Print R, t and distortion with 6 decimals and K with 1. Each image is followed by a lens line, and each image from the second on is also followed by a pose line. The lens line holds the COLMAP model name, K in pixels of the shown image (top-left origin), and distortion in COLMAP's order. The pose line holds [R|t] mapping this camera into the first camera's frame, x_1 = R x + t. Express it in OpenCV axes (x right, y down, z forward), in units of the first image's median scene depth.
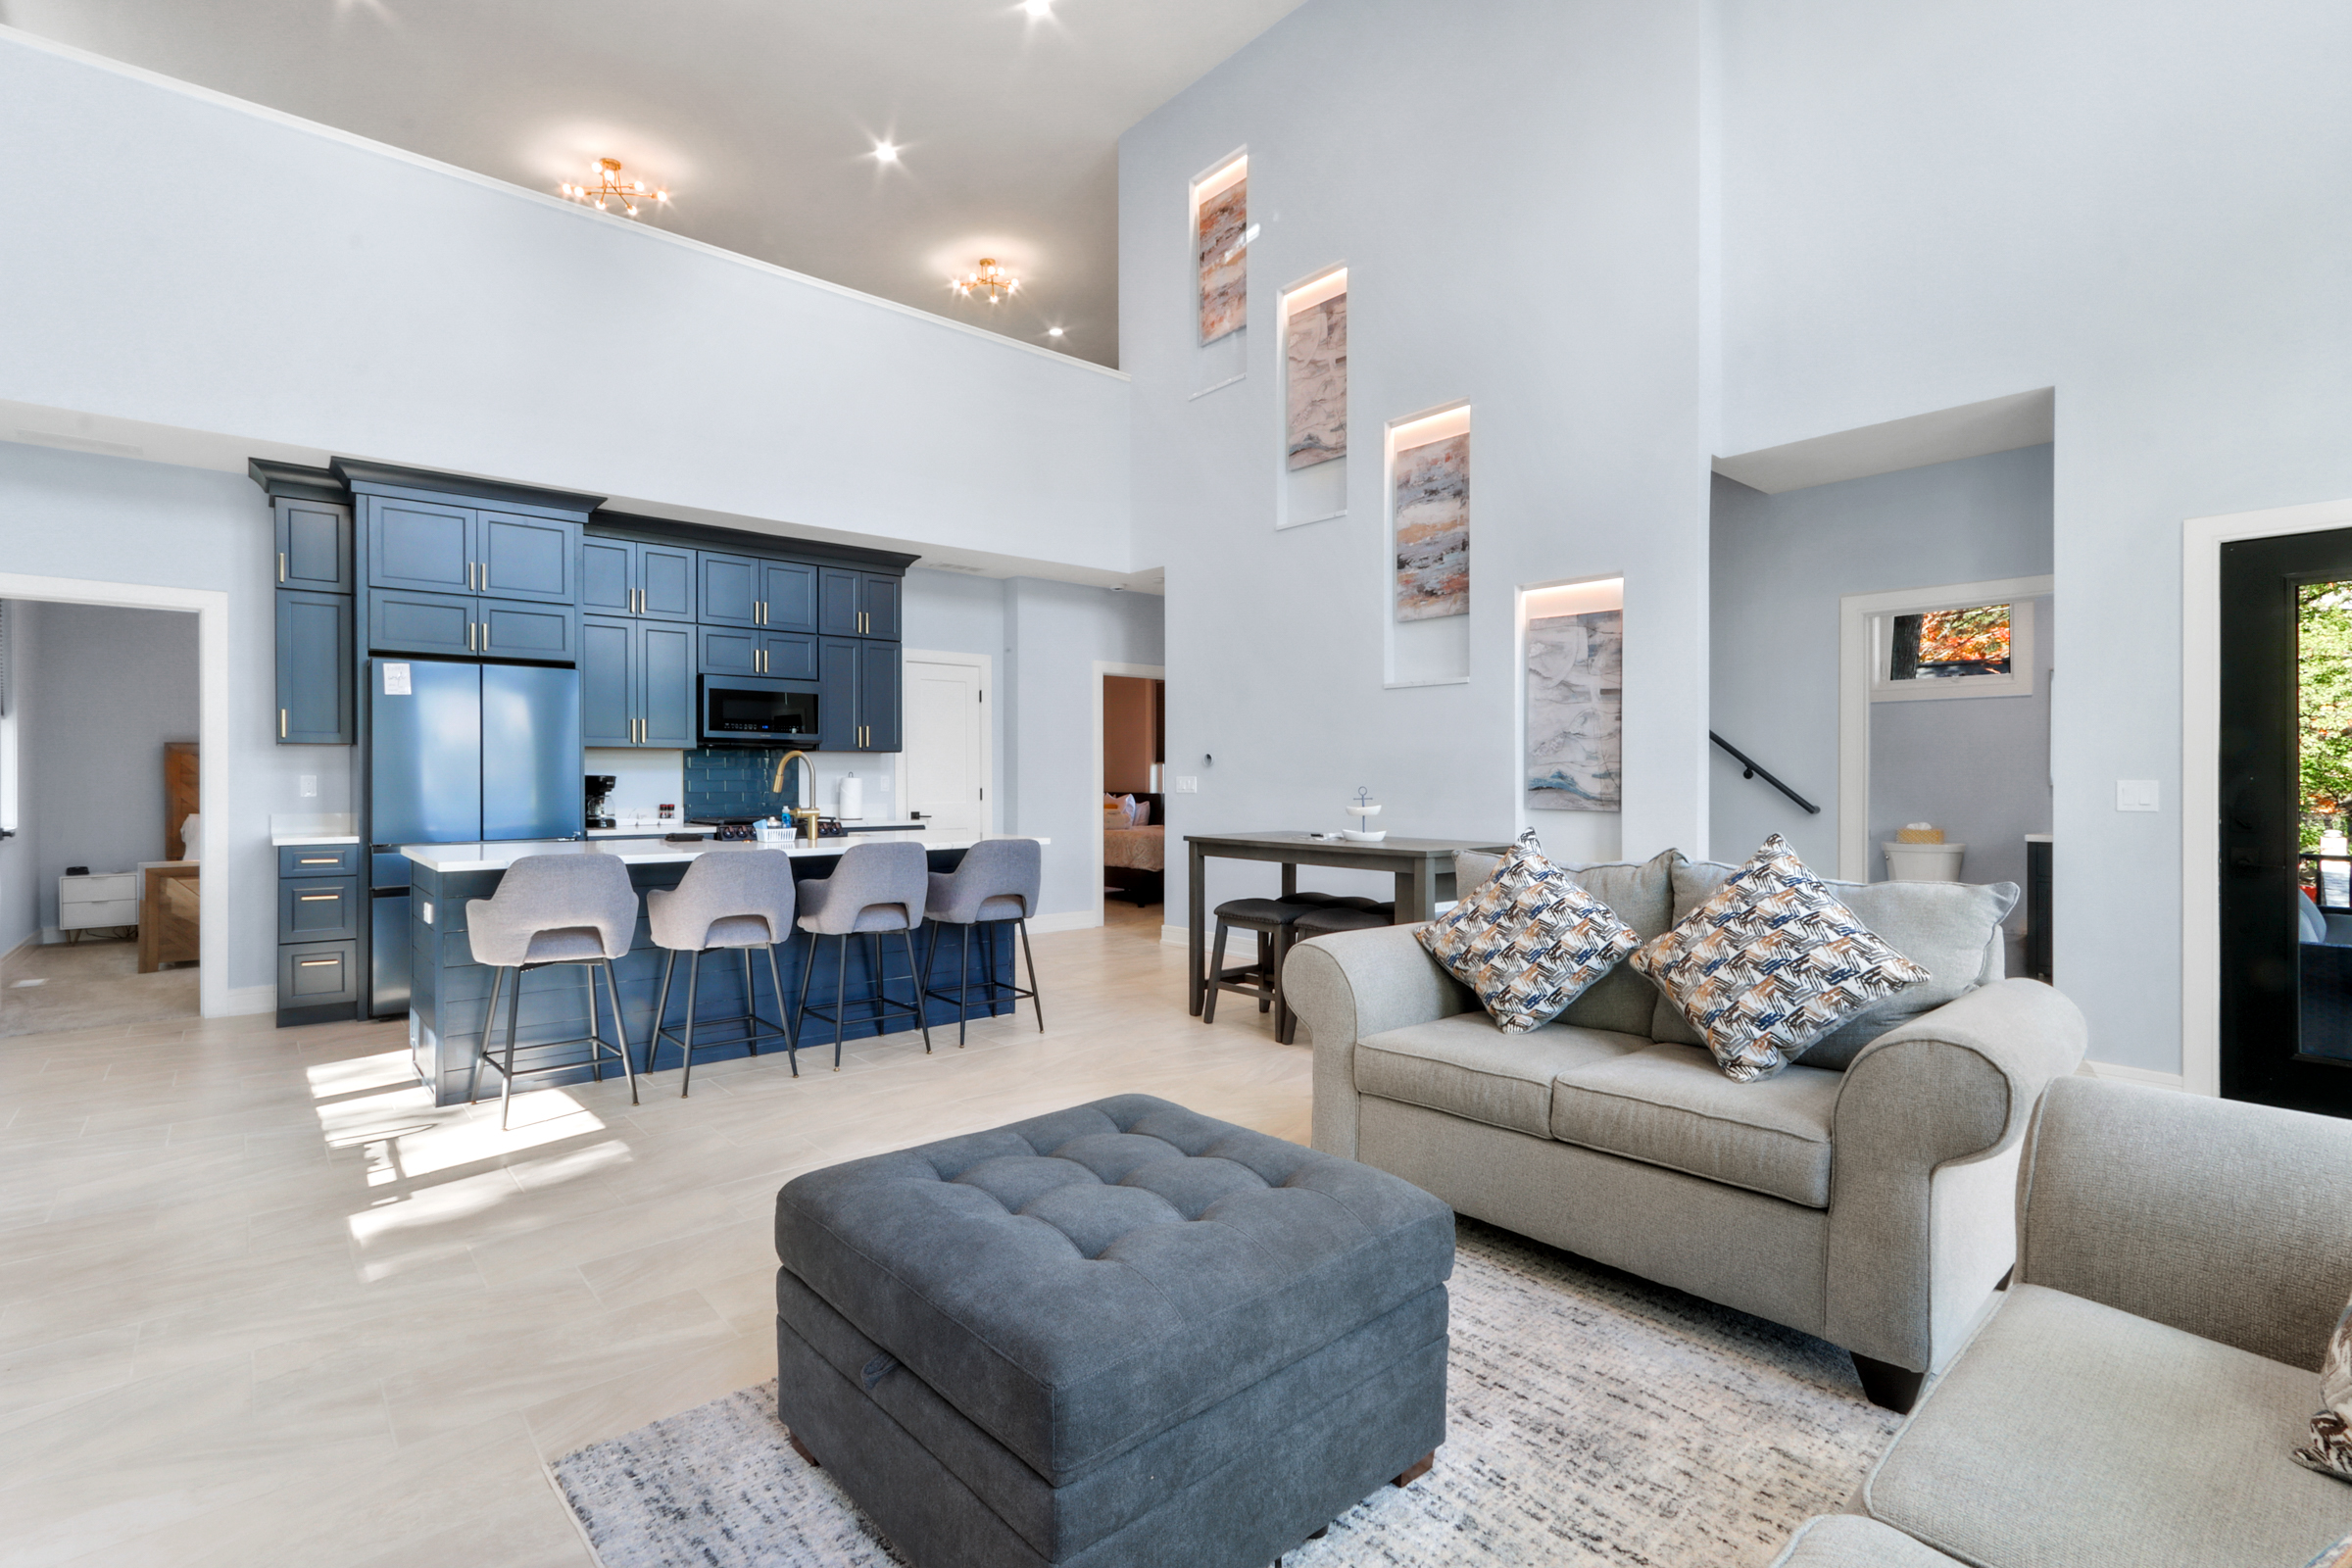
lens RADIAL K [[1101.4, 0, 1165.1], [0, 1101.4, 776.5], [0, 0, 1]] dist [-0.006240, 0.003773]
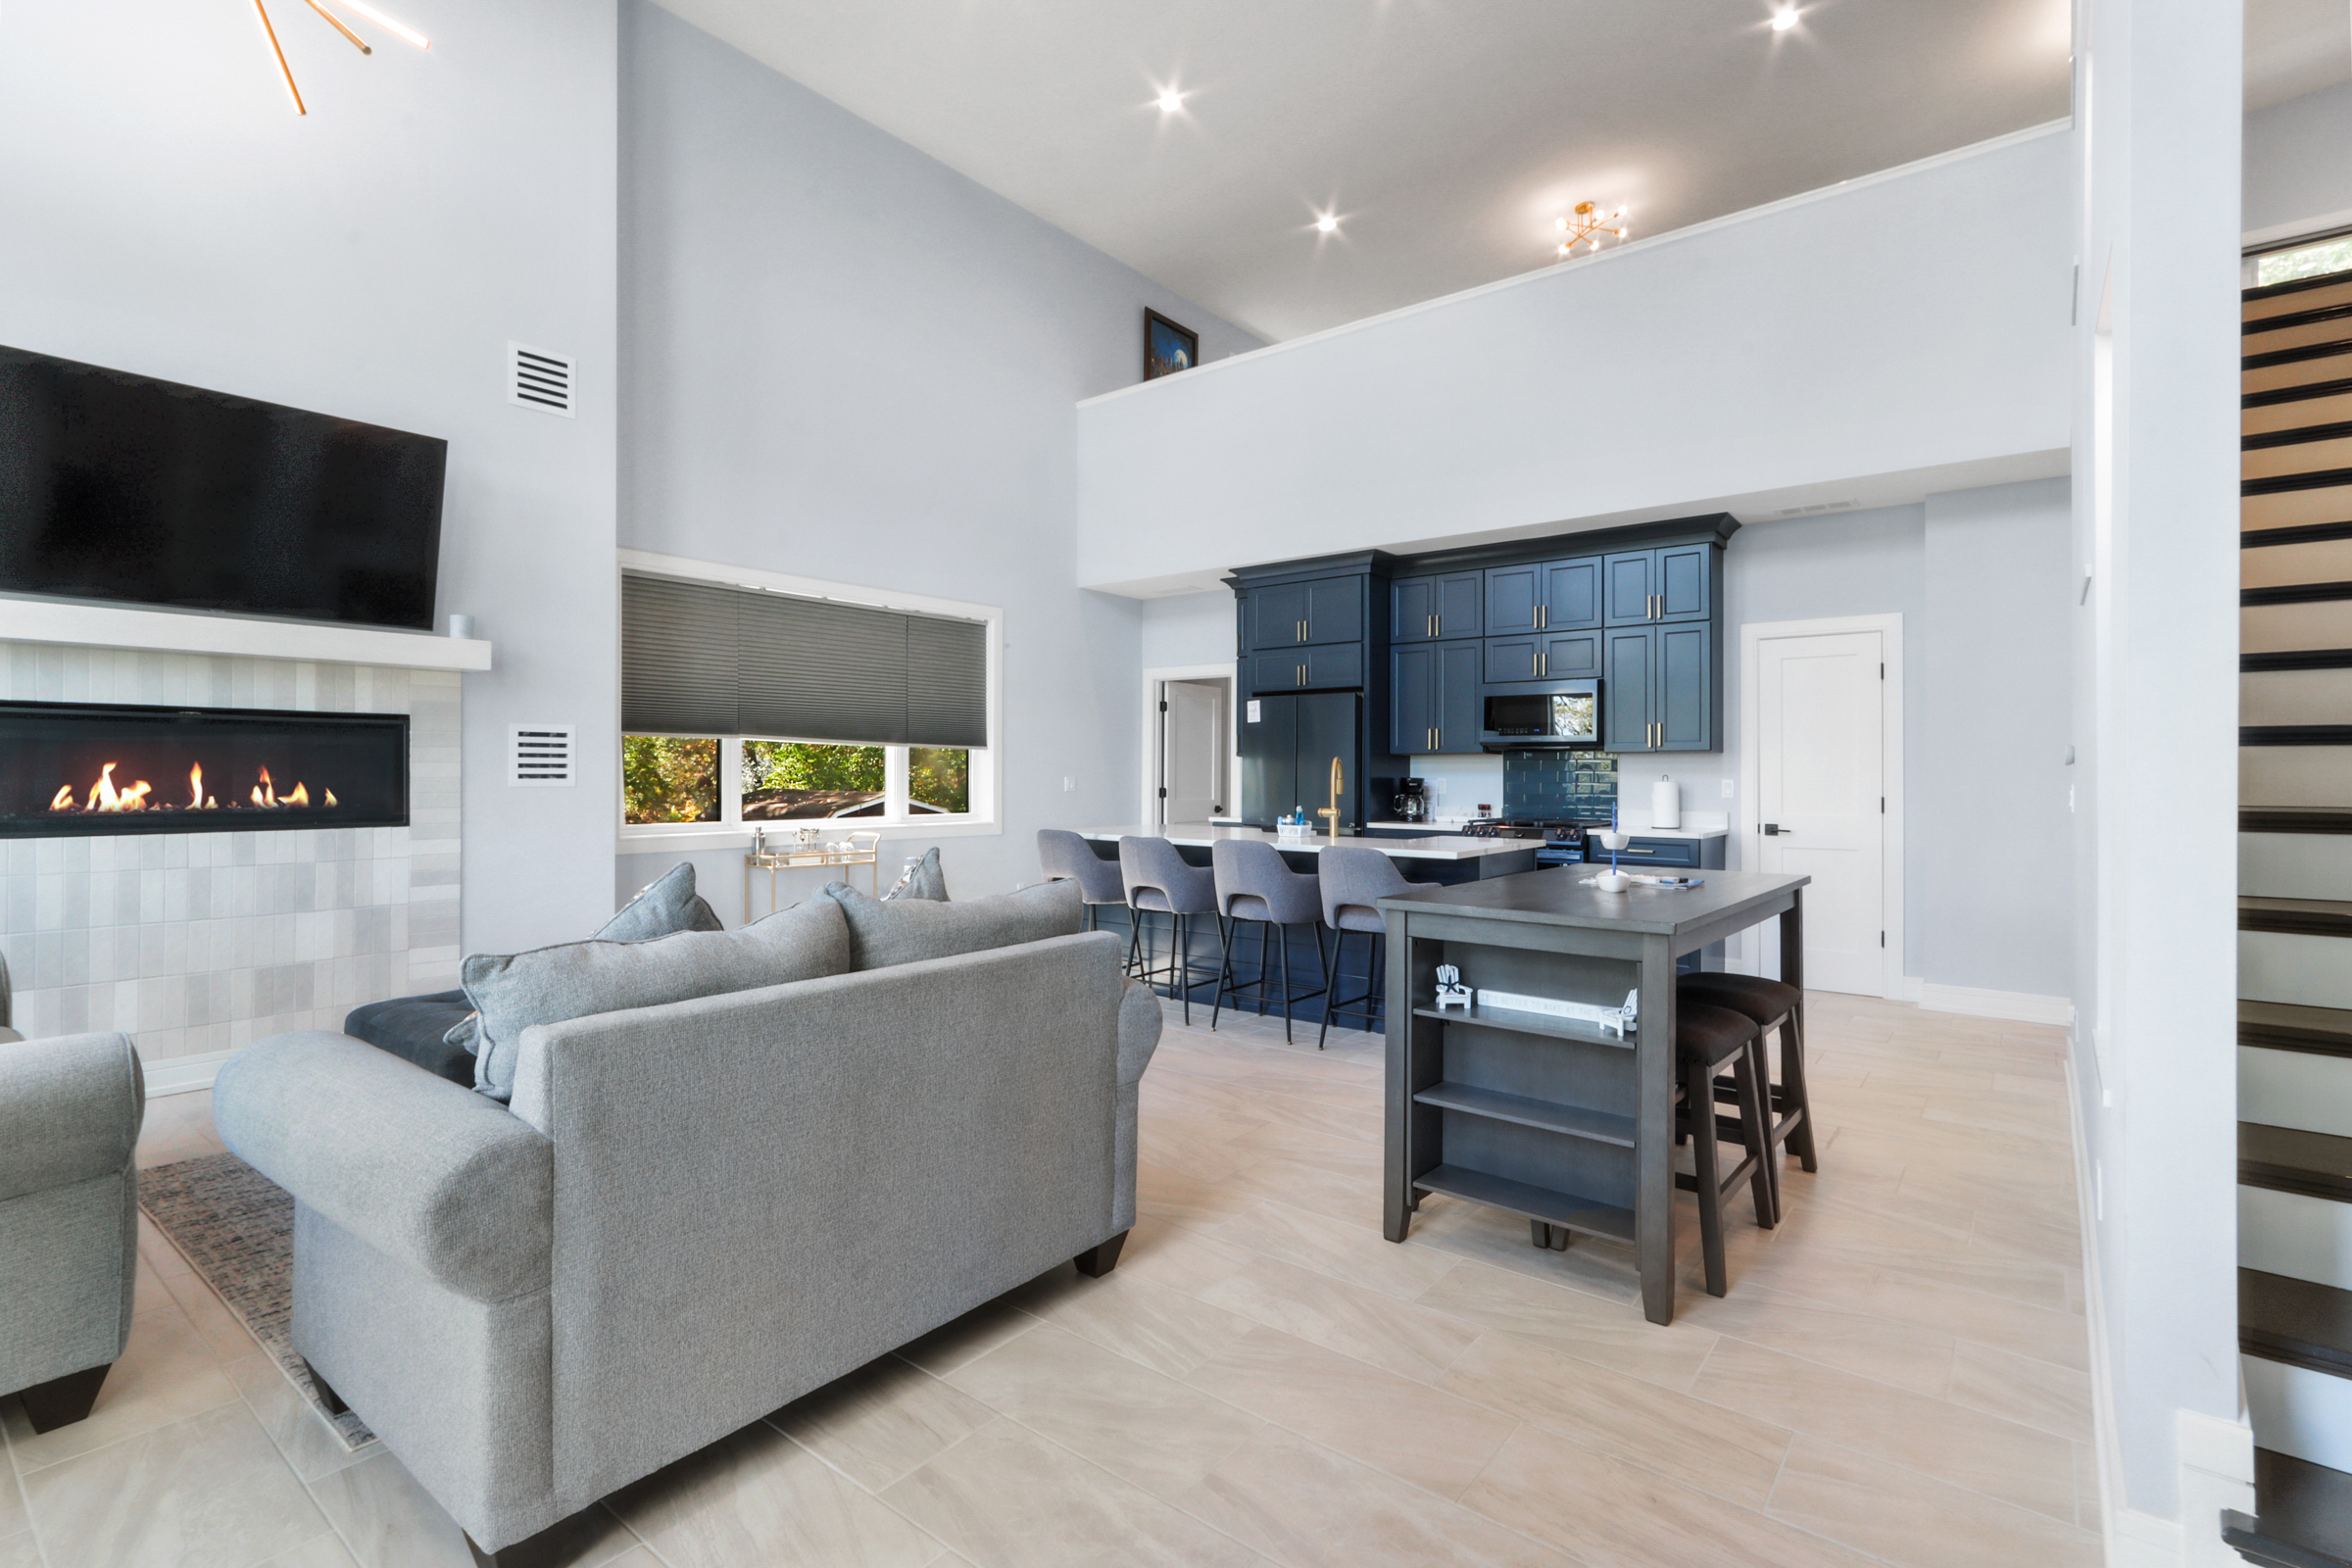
lens RADIAL K [[1101.4, 0, 1165.8], [0, 1101.4, 753.8], [0, 0, 1]] dist [-0.006240, 0.003773]
pose [[0.183353, -0.017914, -0.982884, 0.679249], [-0.001816, 0.999826, -0.018562, -0.004975], [0.983045, 0.005188, 0.183289, 0.581896]]
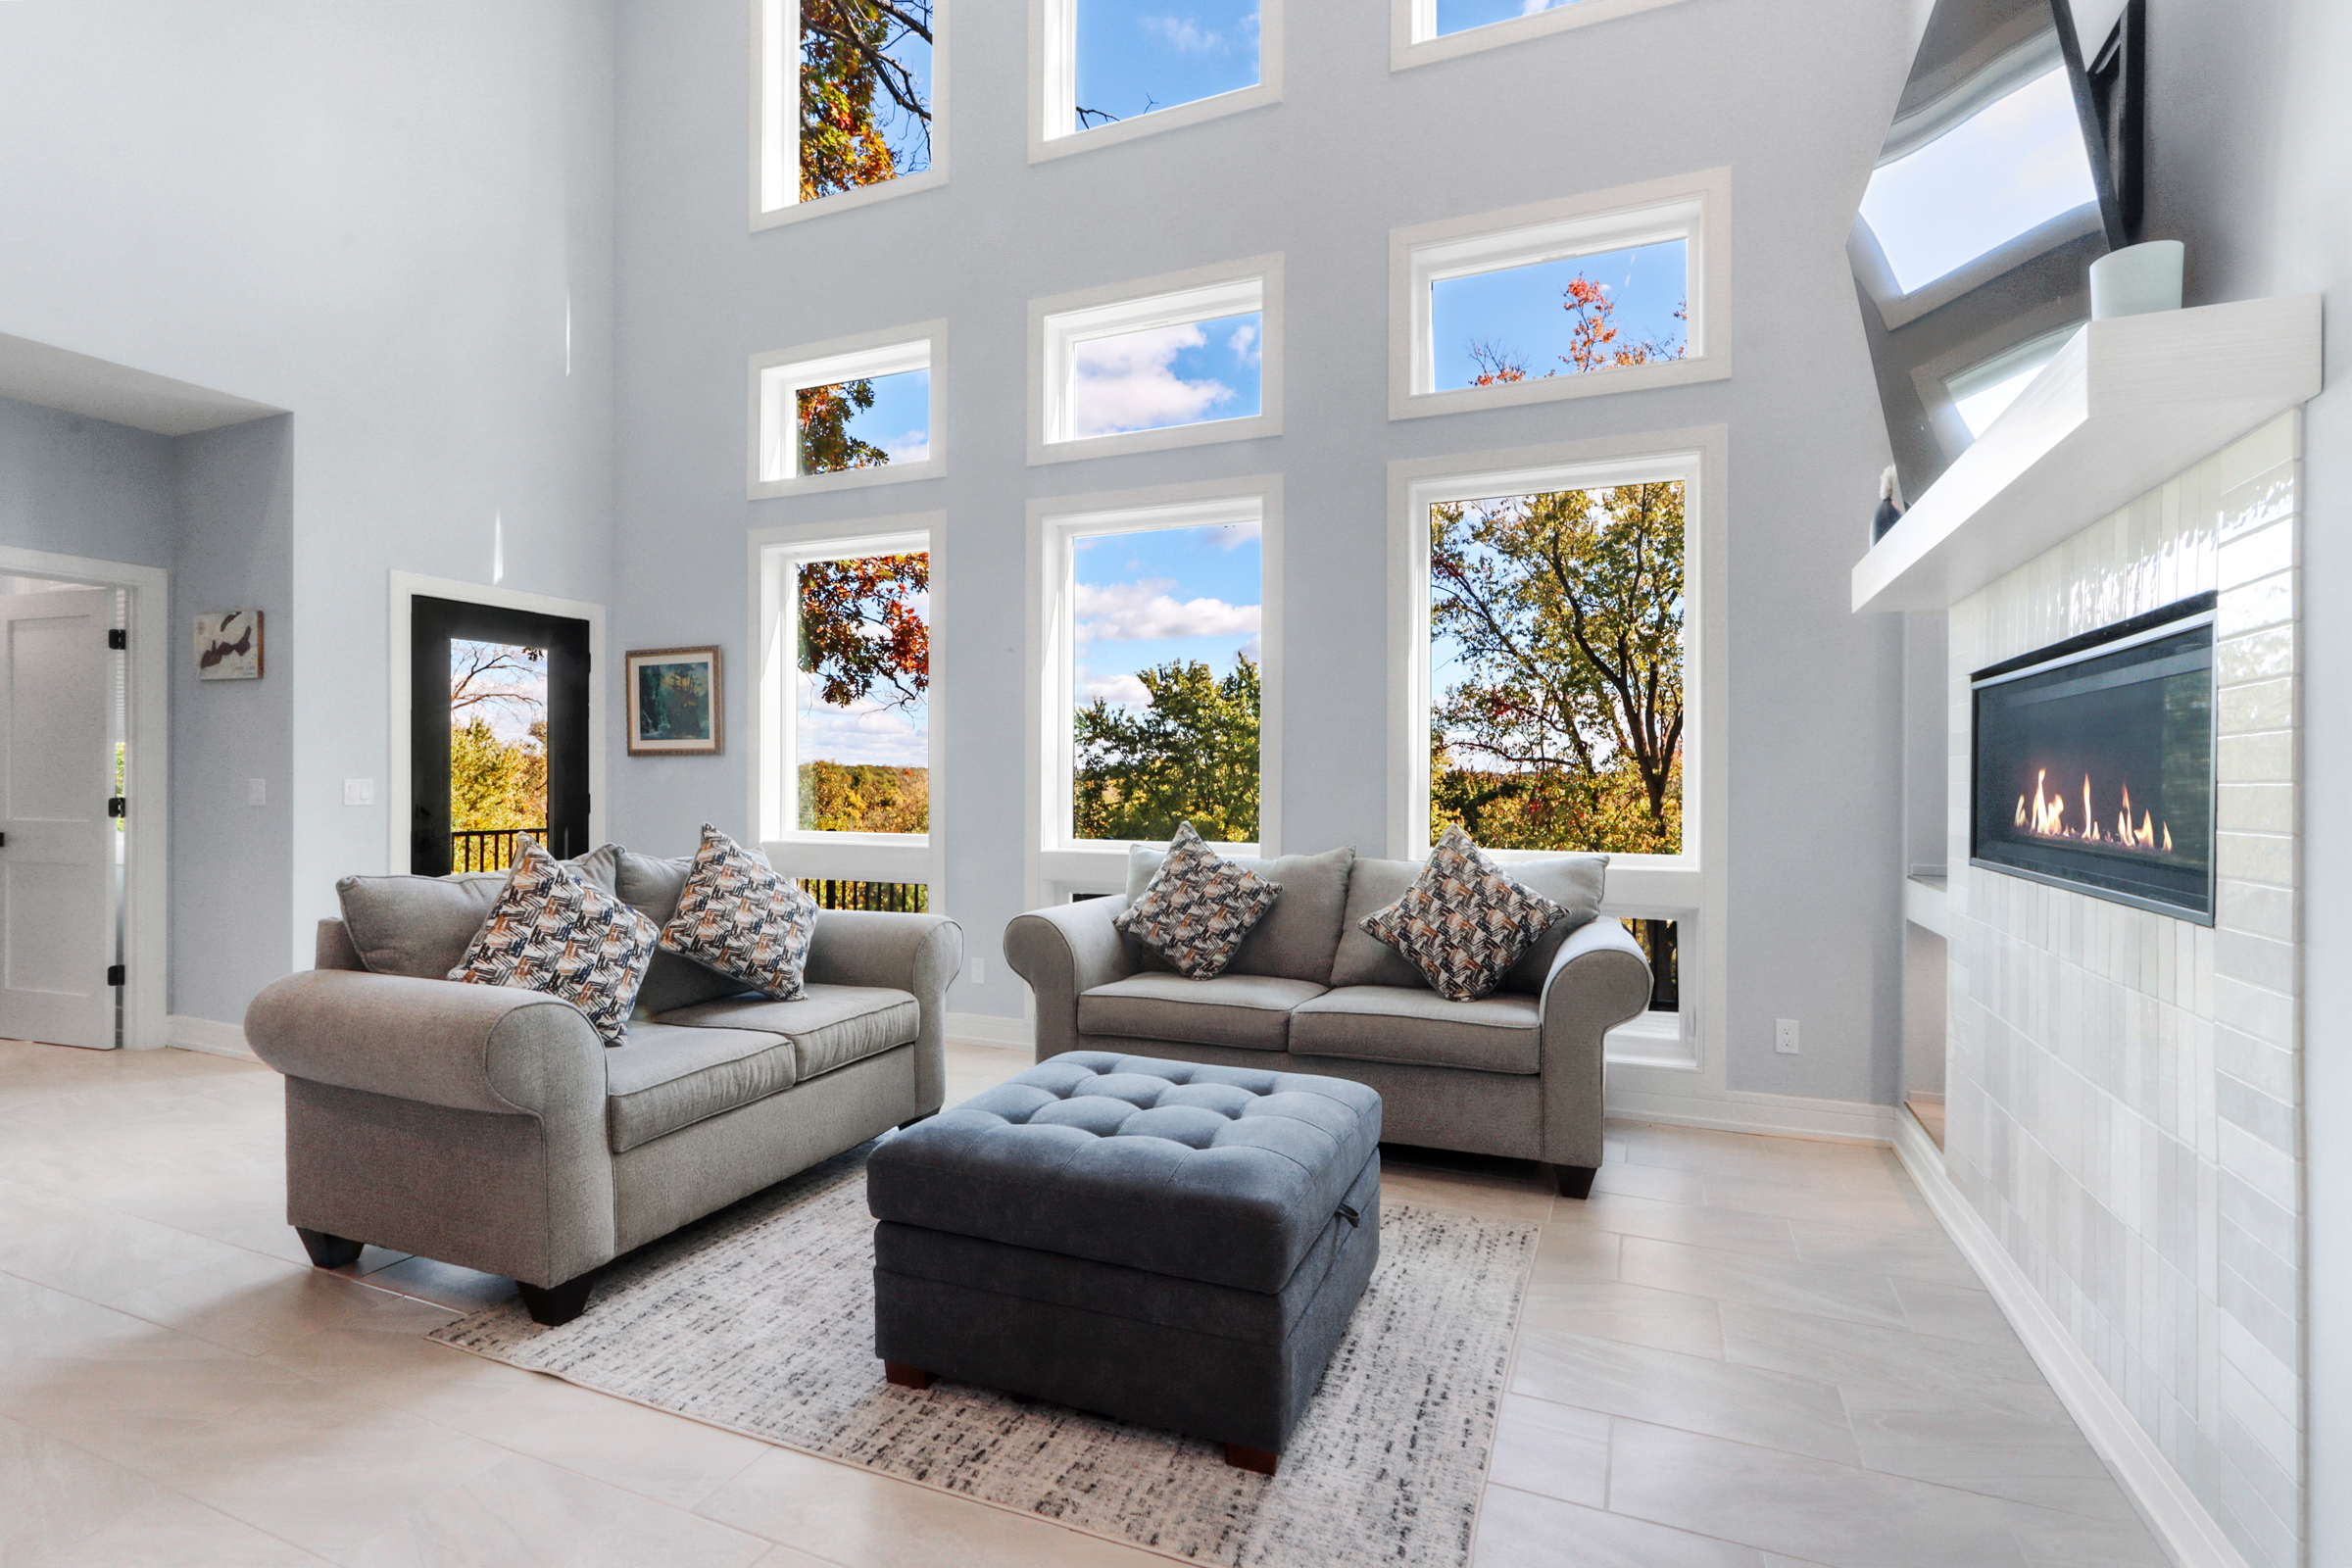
lens RADIAL K [[1101.4, 0, 1180.4], [0, 1101.4, 792.5], [0, 0, 1]] dist [-0.006240, 0.003773]
pose [[-0.444388, -0.013054, 0.895739, -0.403806], [-0.007035, 0.999914, 0.011082, -0.000870], [-0.895807, -0.001377, -0.444442, 0.522438]]
